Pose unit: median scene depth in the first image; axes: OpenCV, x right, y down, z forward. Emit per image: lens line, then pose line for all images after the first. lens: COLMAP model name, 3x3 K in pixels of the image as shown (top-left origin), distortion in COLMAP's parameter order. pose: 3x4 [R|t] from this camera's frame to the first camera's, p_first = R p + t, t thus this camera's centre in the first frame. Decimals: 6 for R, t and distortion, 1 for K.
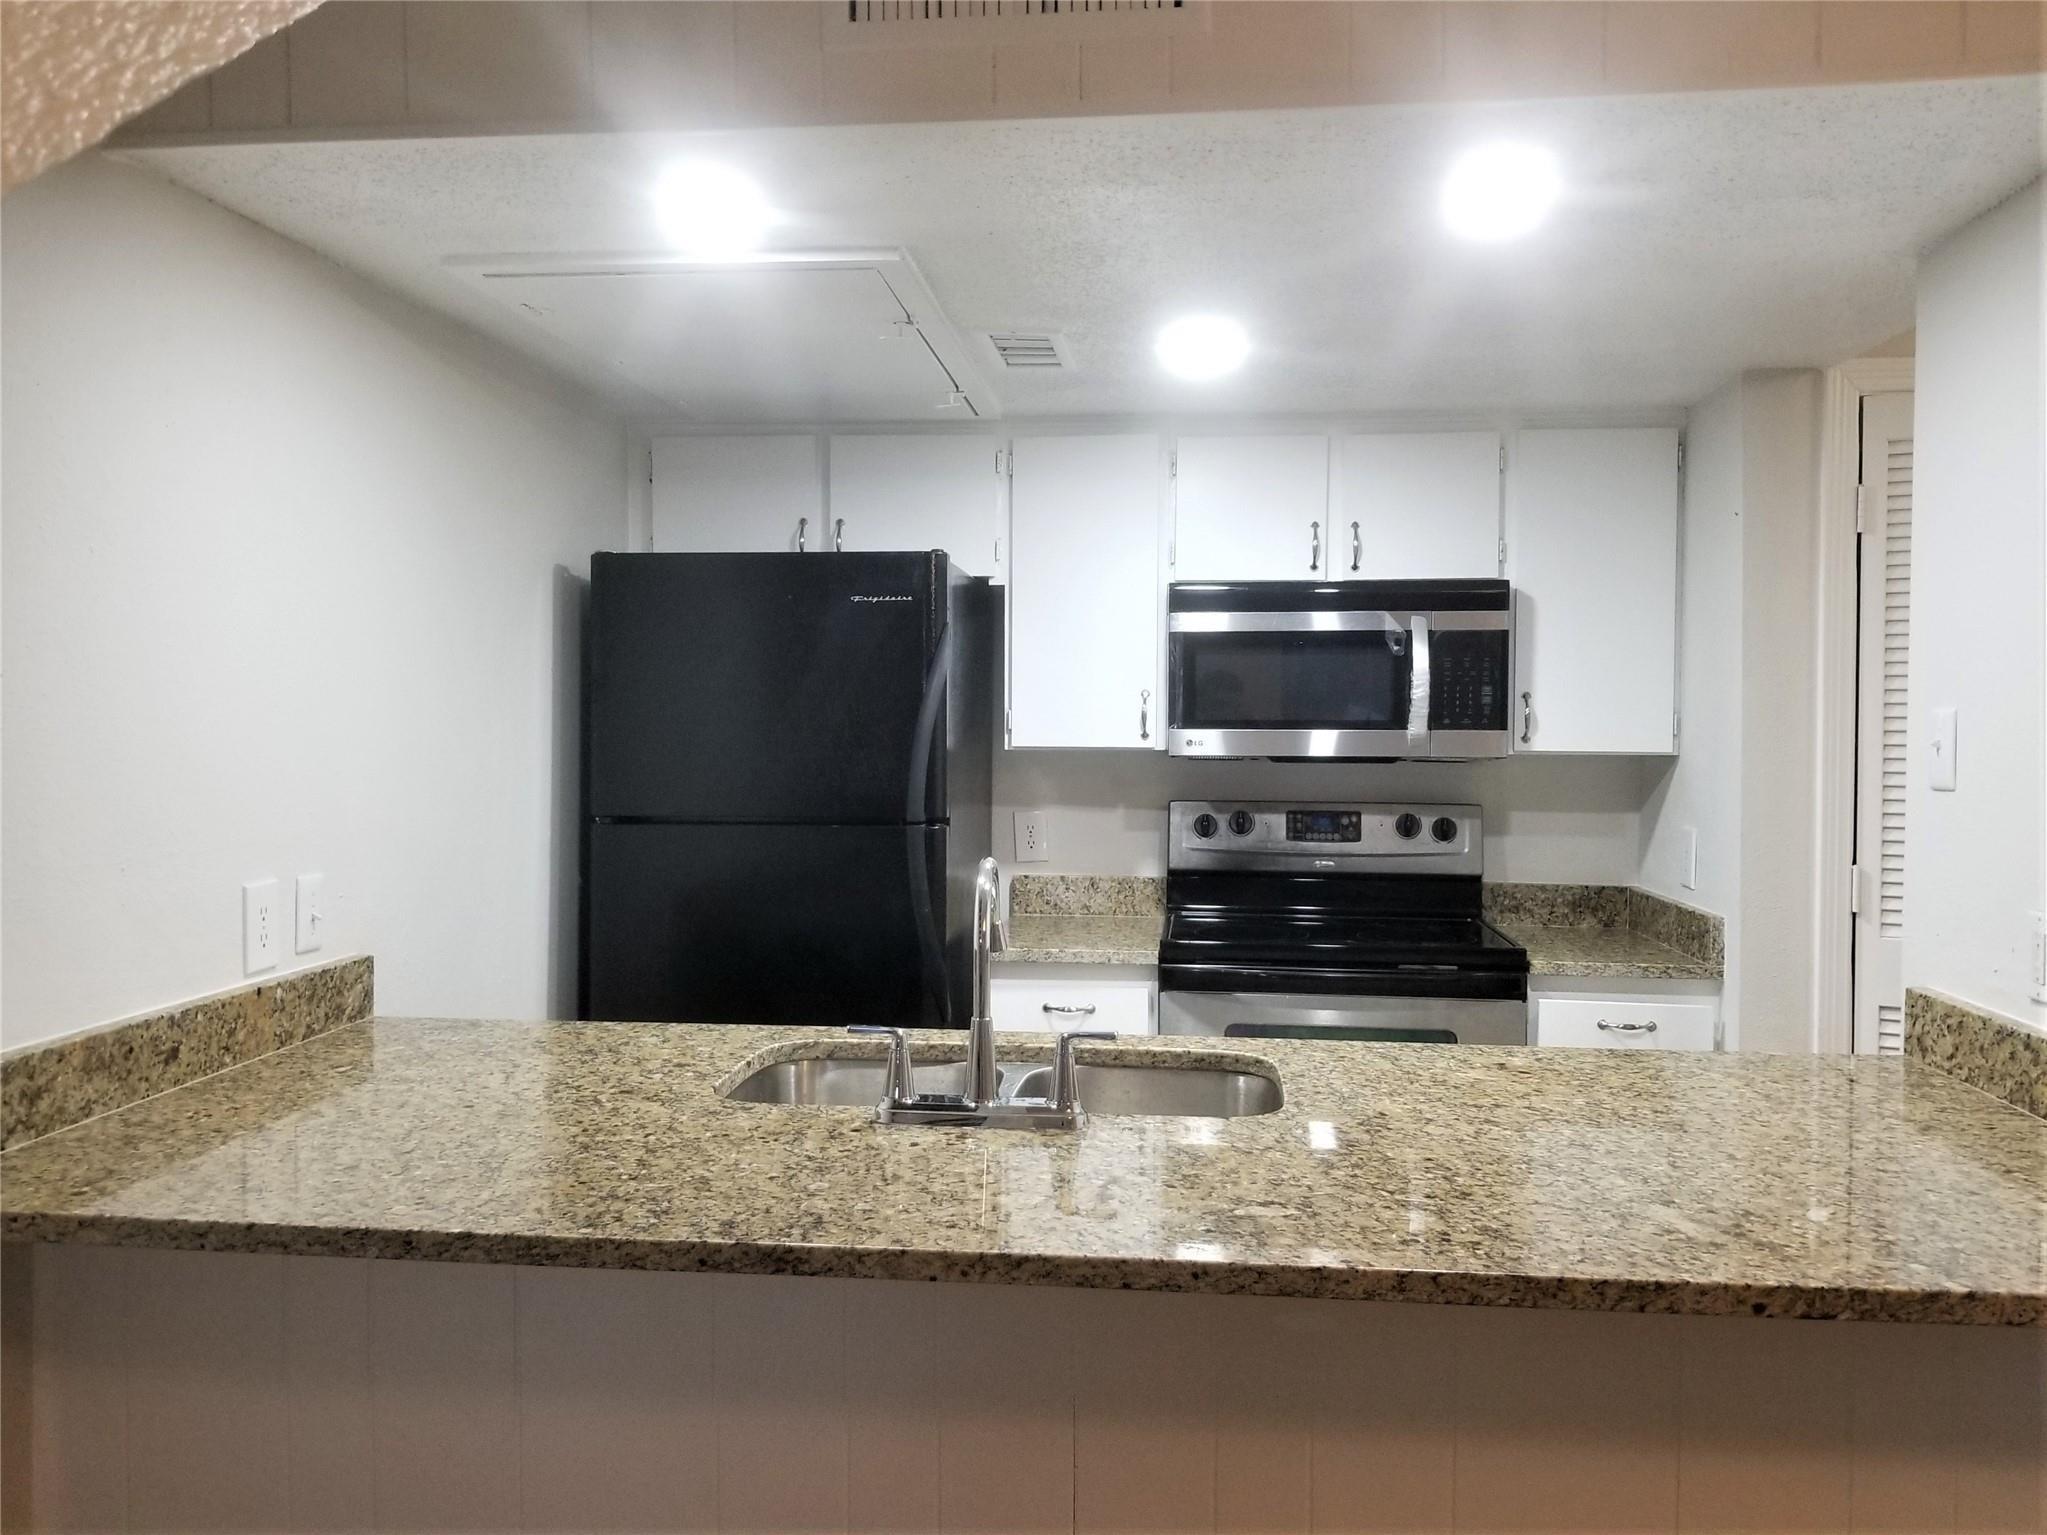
lens RADIAL K [[1685.7, 0, 1037.6], [0, 1685.7, 756.1], [0, 0, 1]] dist [0.007867, 0.000799]
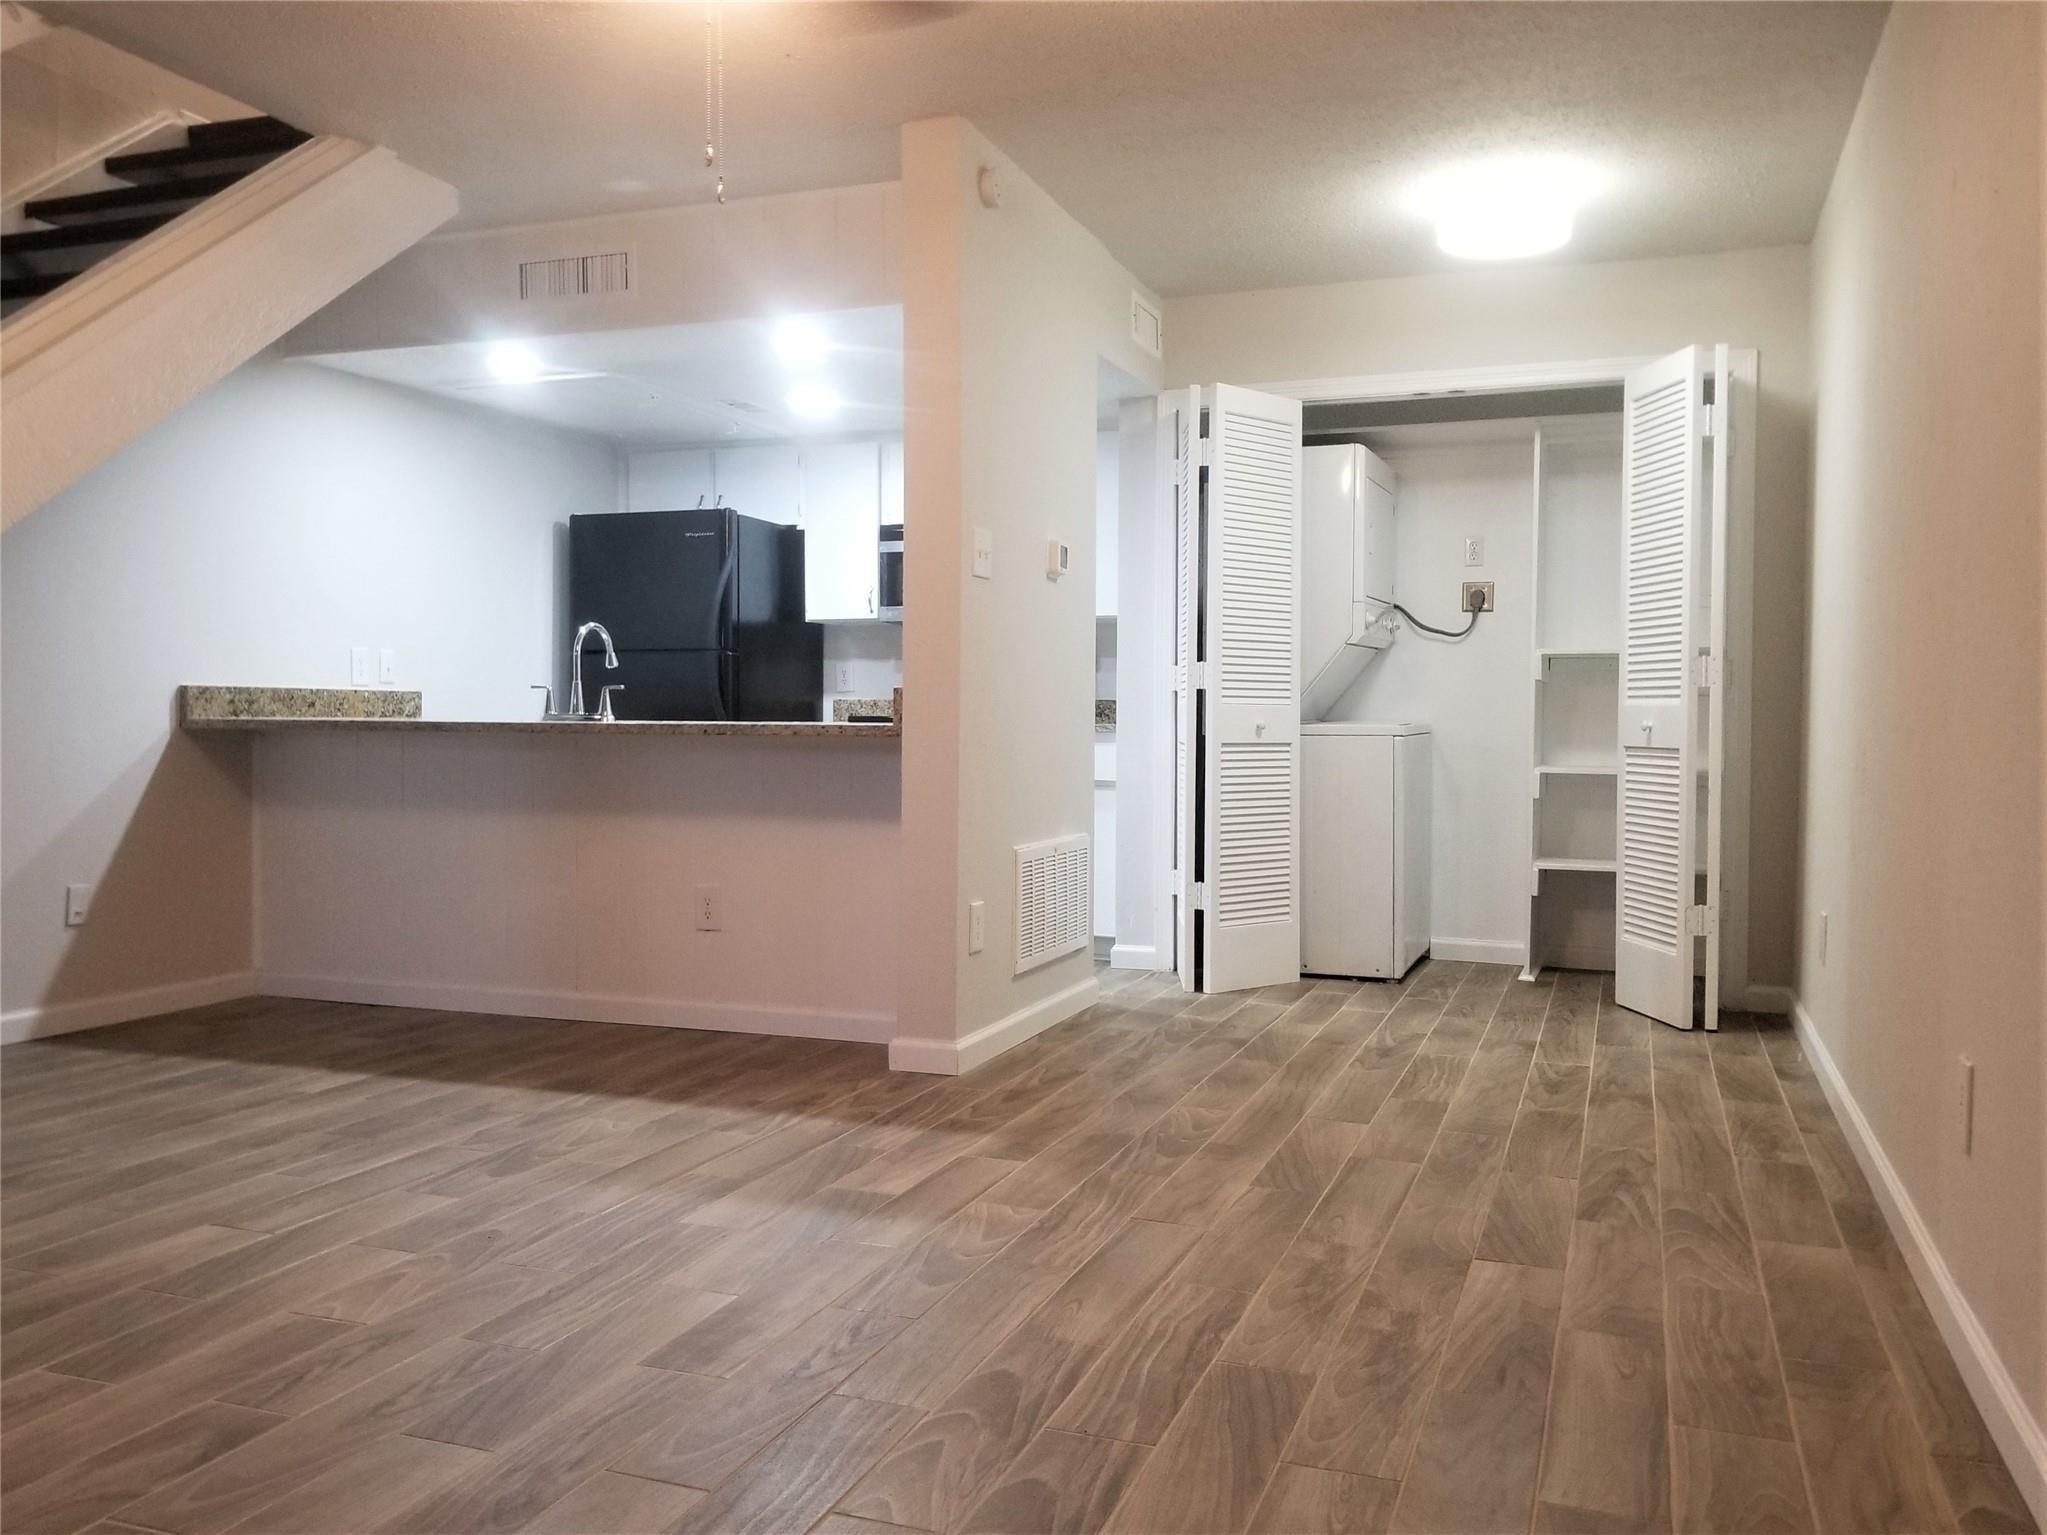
lens RADIAL K [[1685.7, 0, 1014.3], [0, 1685.7, 761.9], [0, 0, 1]] dist [0.007867, 0.000799]
pose [[0.967085, 0.013881, -0.254073, 0.740052], [-0.011868, 0.999885, 0.009453, 0.142751], [0.254175, -0.006127, 0.967139, -0.763674]]
